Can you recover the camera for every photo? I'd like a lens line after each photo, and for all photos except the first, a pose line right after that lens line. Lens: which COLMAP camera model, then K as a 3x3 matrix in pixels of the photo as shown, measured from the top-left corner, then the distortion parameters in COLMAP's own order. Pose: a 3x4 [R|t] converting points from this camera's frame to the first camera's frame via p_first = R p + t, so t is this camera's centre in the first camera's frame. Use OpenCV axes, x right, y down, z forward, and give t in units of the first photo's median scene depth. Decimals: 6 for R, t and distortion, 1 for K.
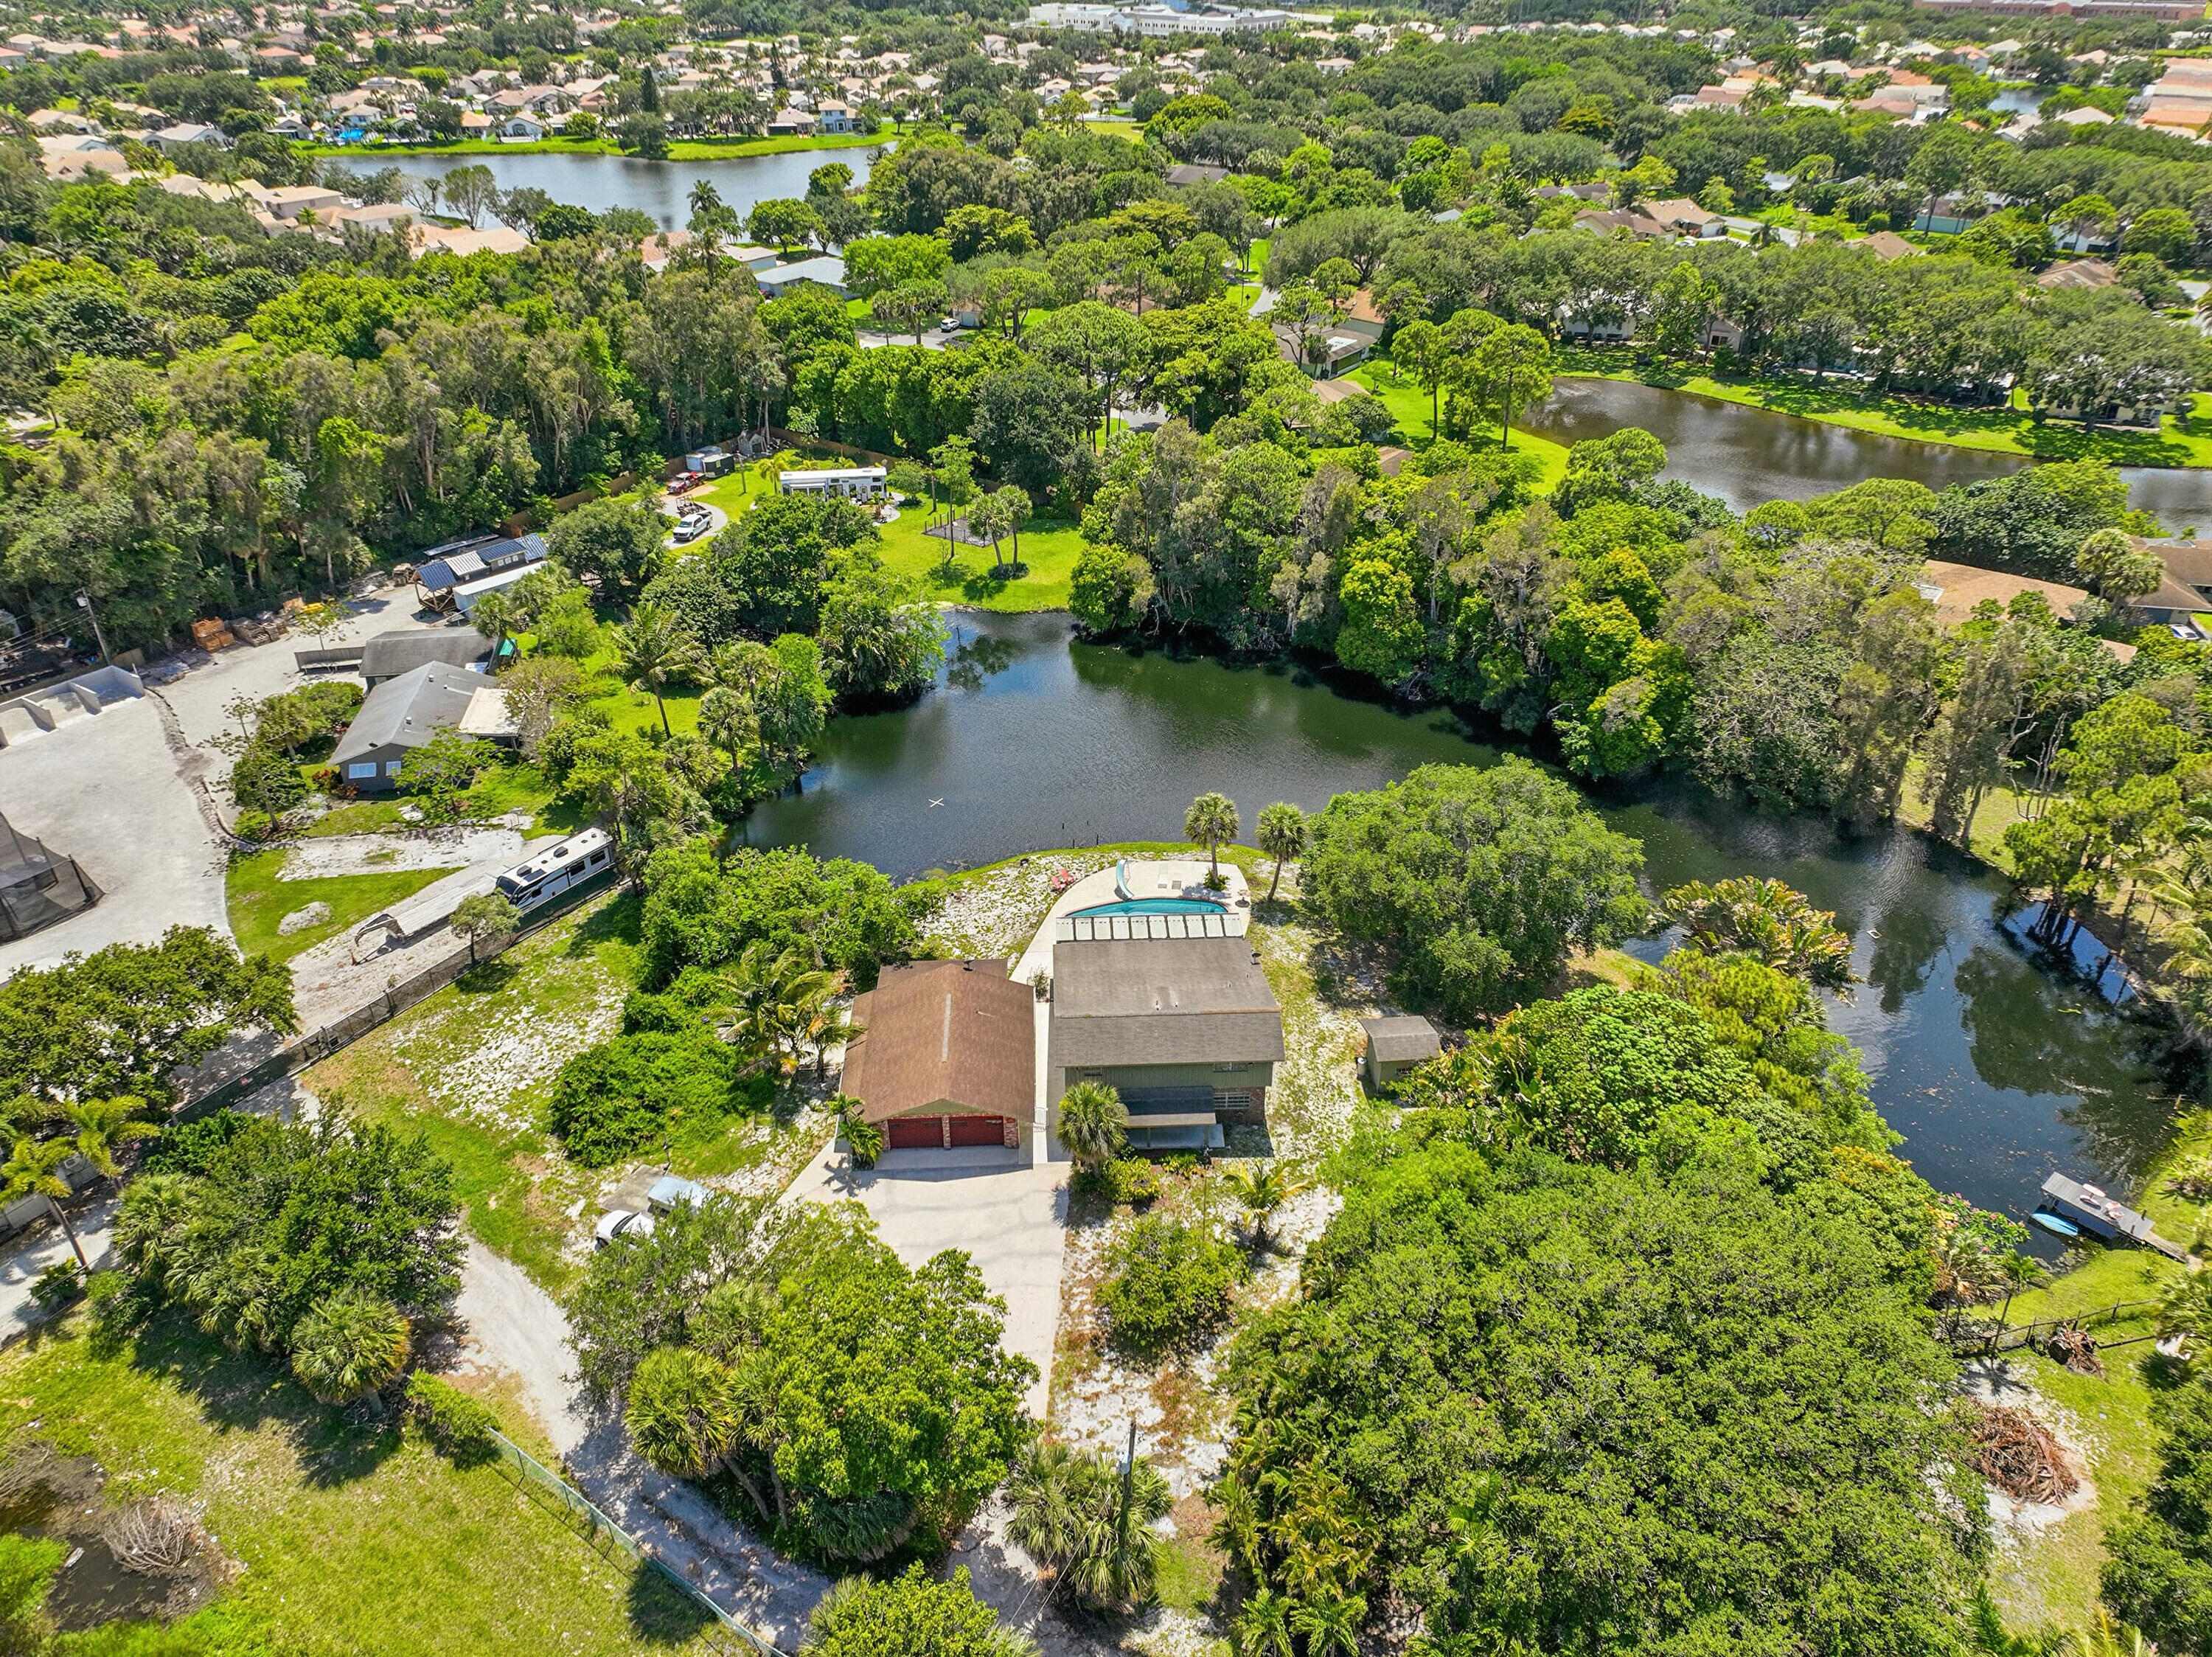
lens RADIAL K [[1549.2, 0, 1096.2], [0, 1549.2, 825.6], [0, 0, 1]] dist [-0.001796, 0.005601]
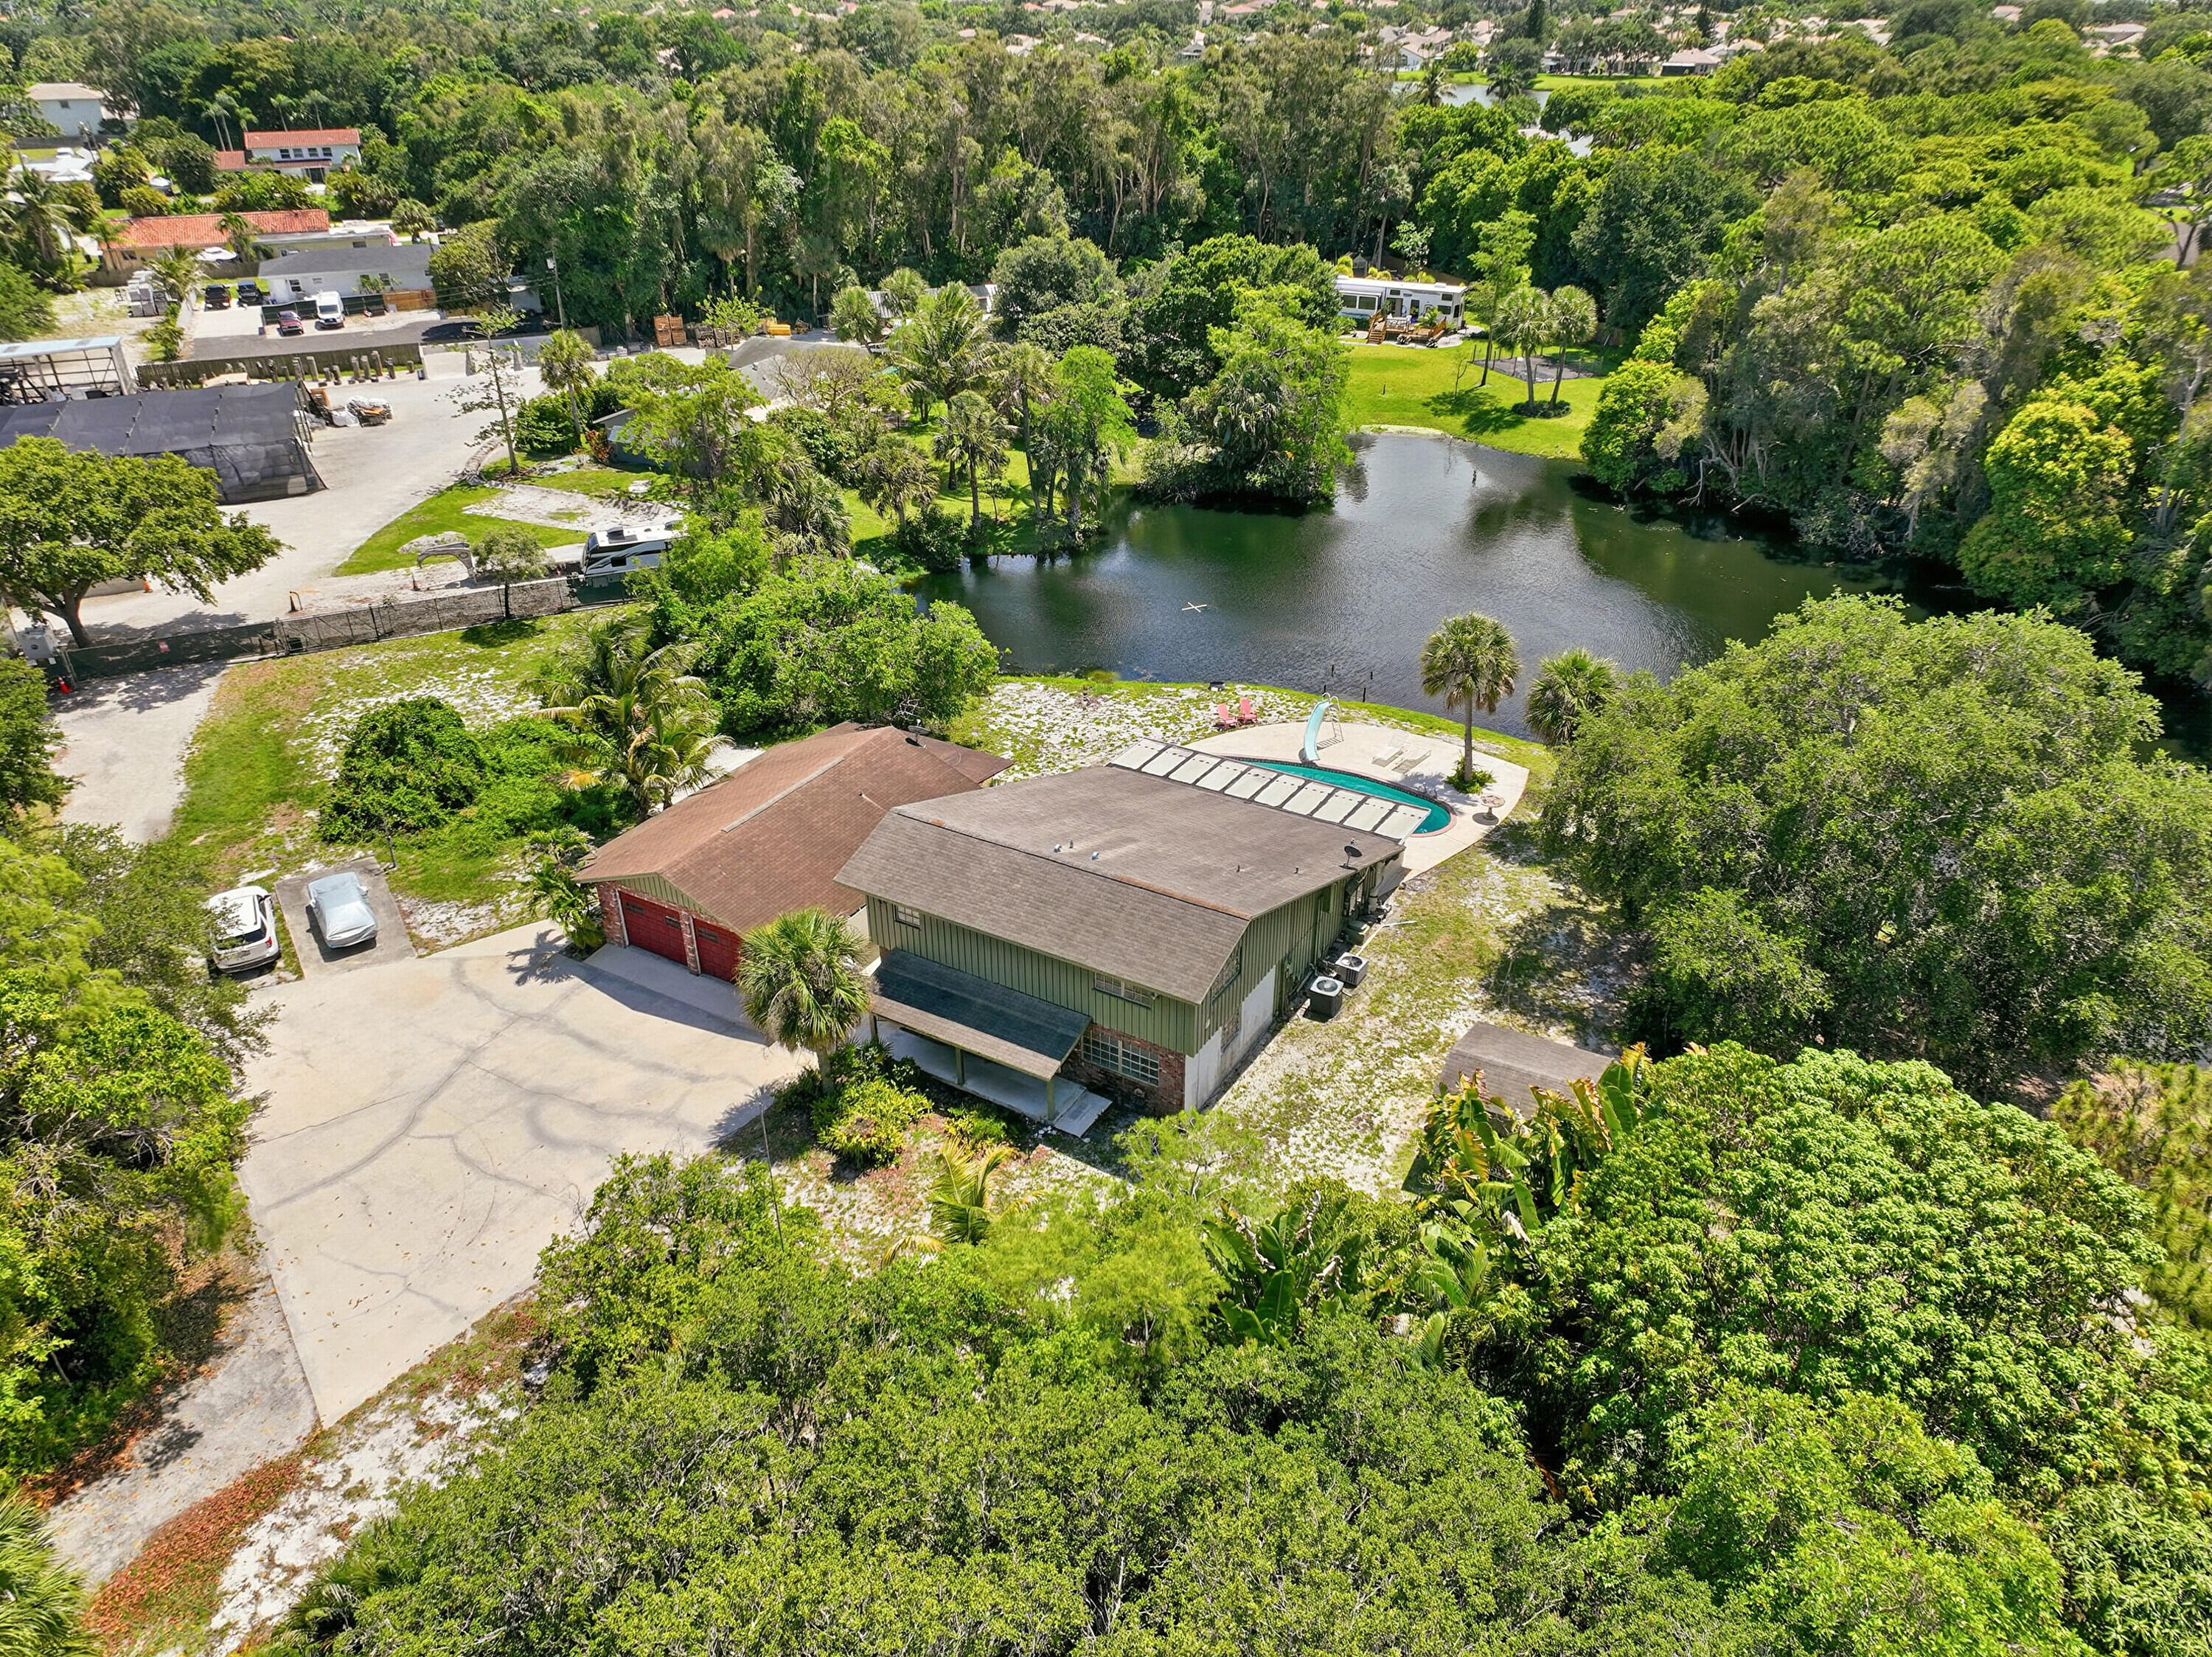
lens RADIAL K [[1549.2, 0, 1103.5], [0, 1549.2, 831.9], [0, 0, 1]] dist [-0.001796, 0.005601]
pose [[0.838042, 0.268931, -0.474722, 0.205497], [-0.278737, 0.959001, 0.051213, 0.053784], [0.469032, 0.089404, 0.878645, 0.358597]]
